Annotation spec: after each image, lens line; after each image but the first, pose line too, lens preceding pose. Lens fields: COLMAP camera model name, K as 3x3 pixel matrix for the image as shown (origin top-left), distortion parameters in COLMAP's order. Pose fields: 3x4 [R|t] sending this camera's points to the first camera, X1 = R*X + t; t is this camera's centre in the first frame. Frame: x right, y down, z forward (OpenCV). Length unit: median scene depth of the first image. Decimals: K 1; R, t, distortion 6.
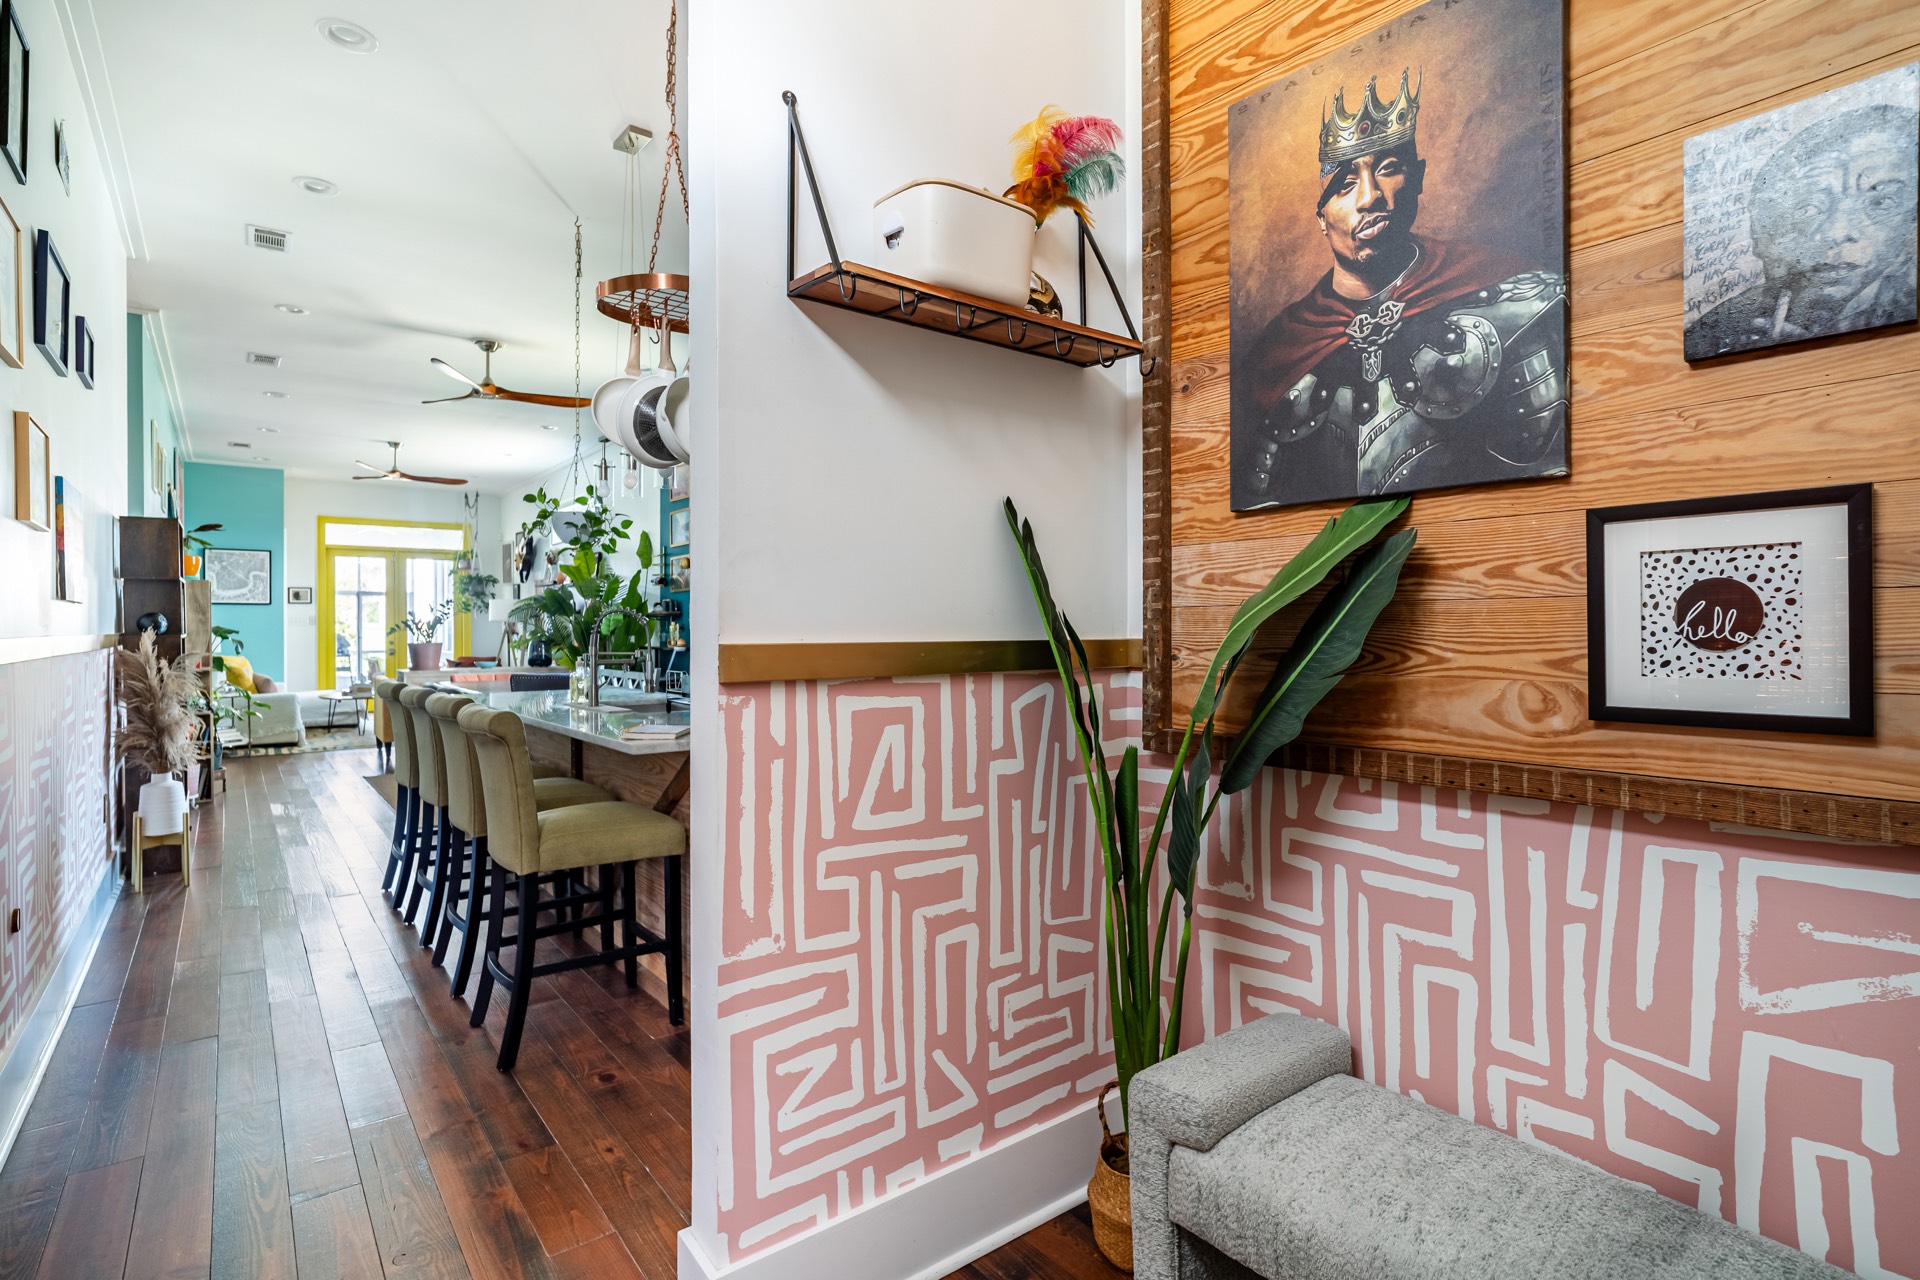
lens RADIAL K [[923.7, 0, 905.9], [0, 923.7, 620.2], [0, 0, 1]] dist [-0.019602, 0.008868]
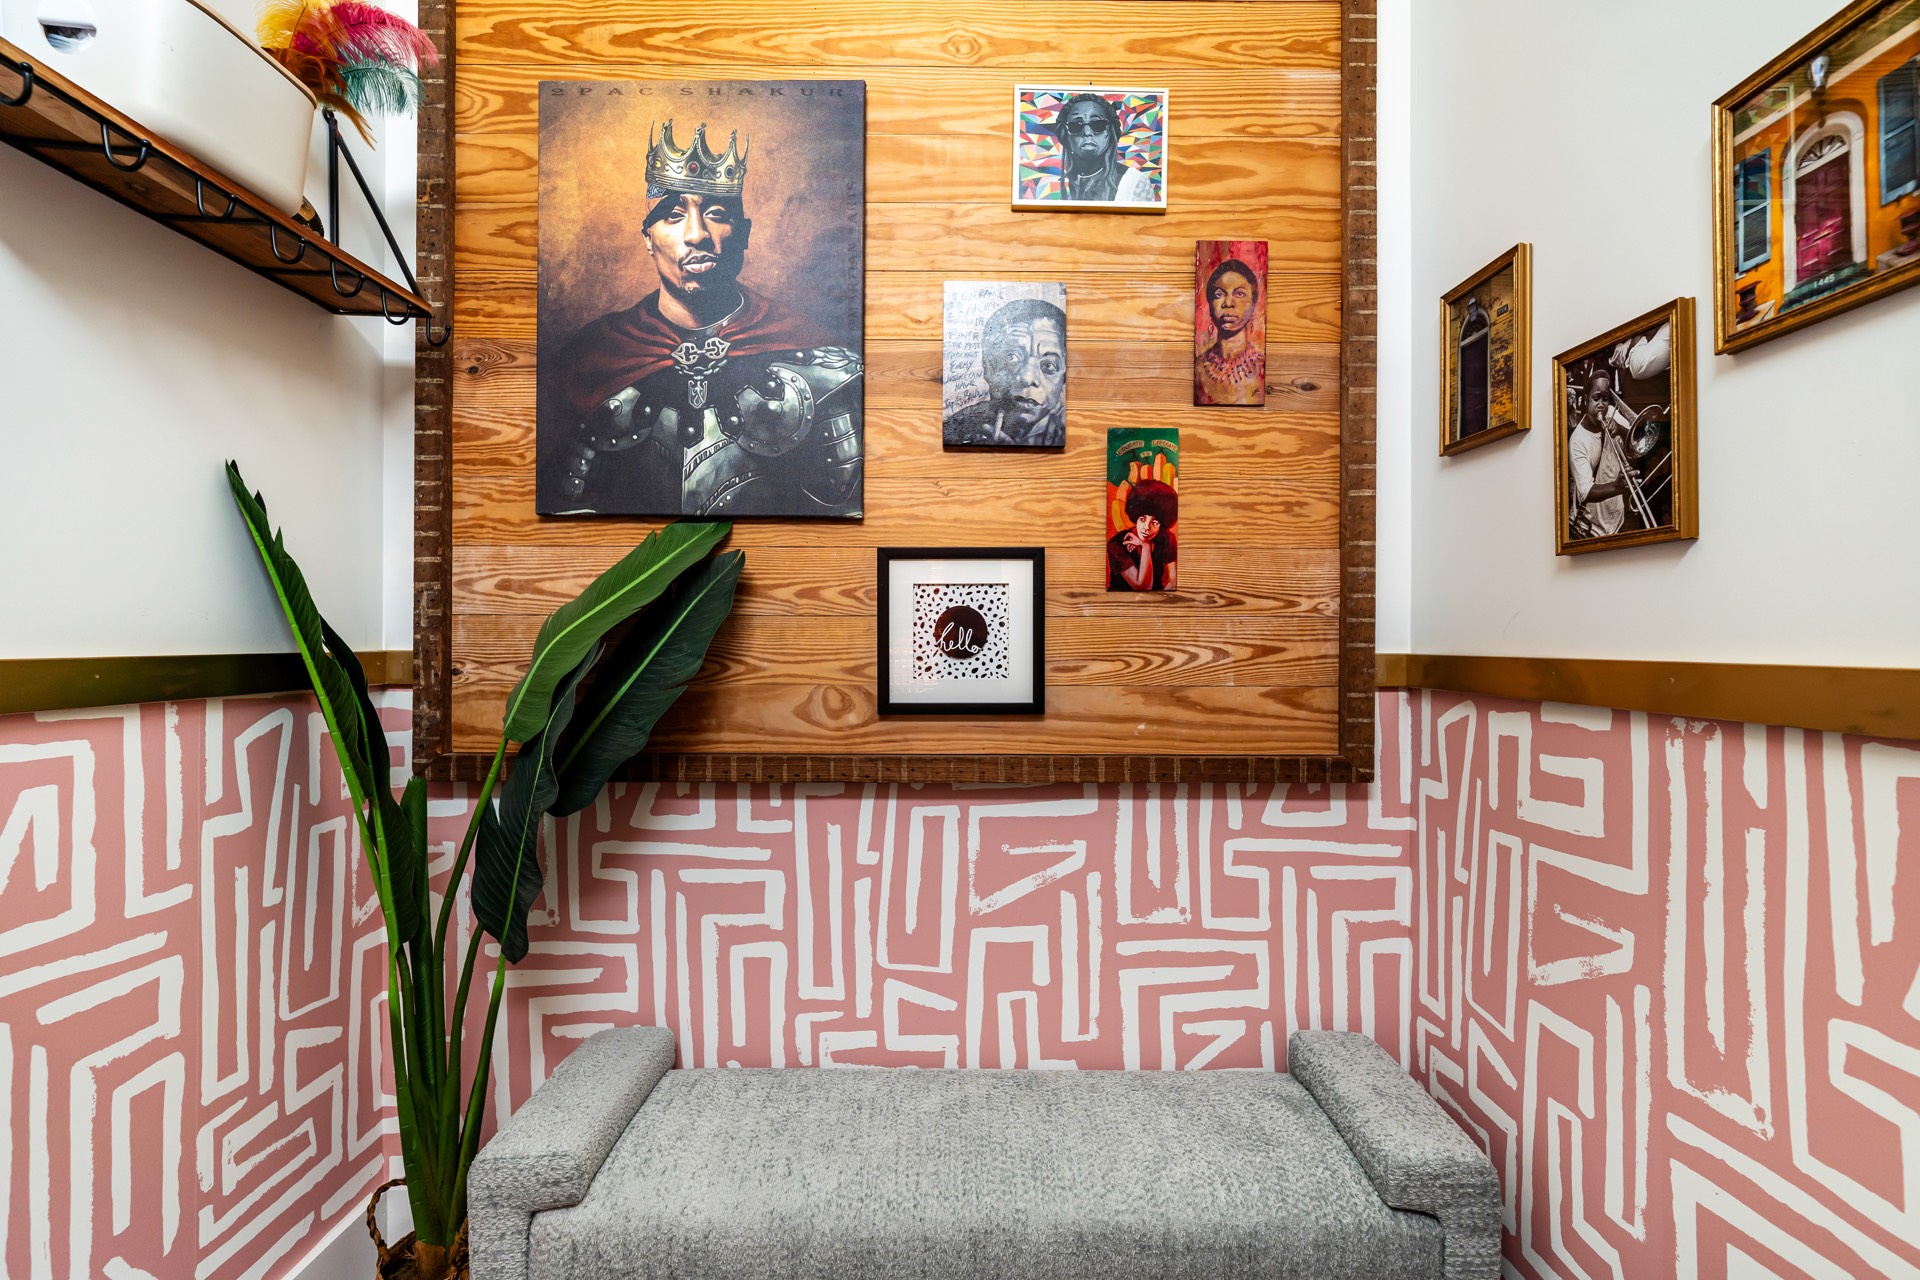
lens RADIAL K [[923.7, 0, 921.5], [0, 923.7, 633.3], [0, 0, 1]] dist [-0.019602, 0.008868]
pose [[0.600740, 0.011338, 0.799364, -0.180462], [-0.013559, 0.999900, -0.003993, 0.001088], [-0.799330, -0.008439, 0.600833, 0.145340]]
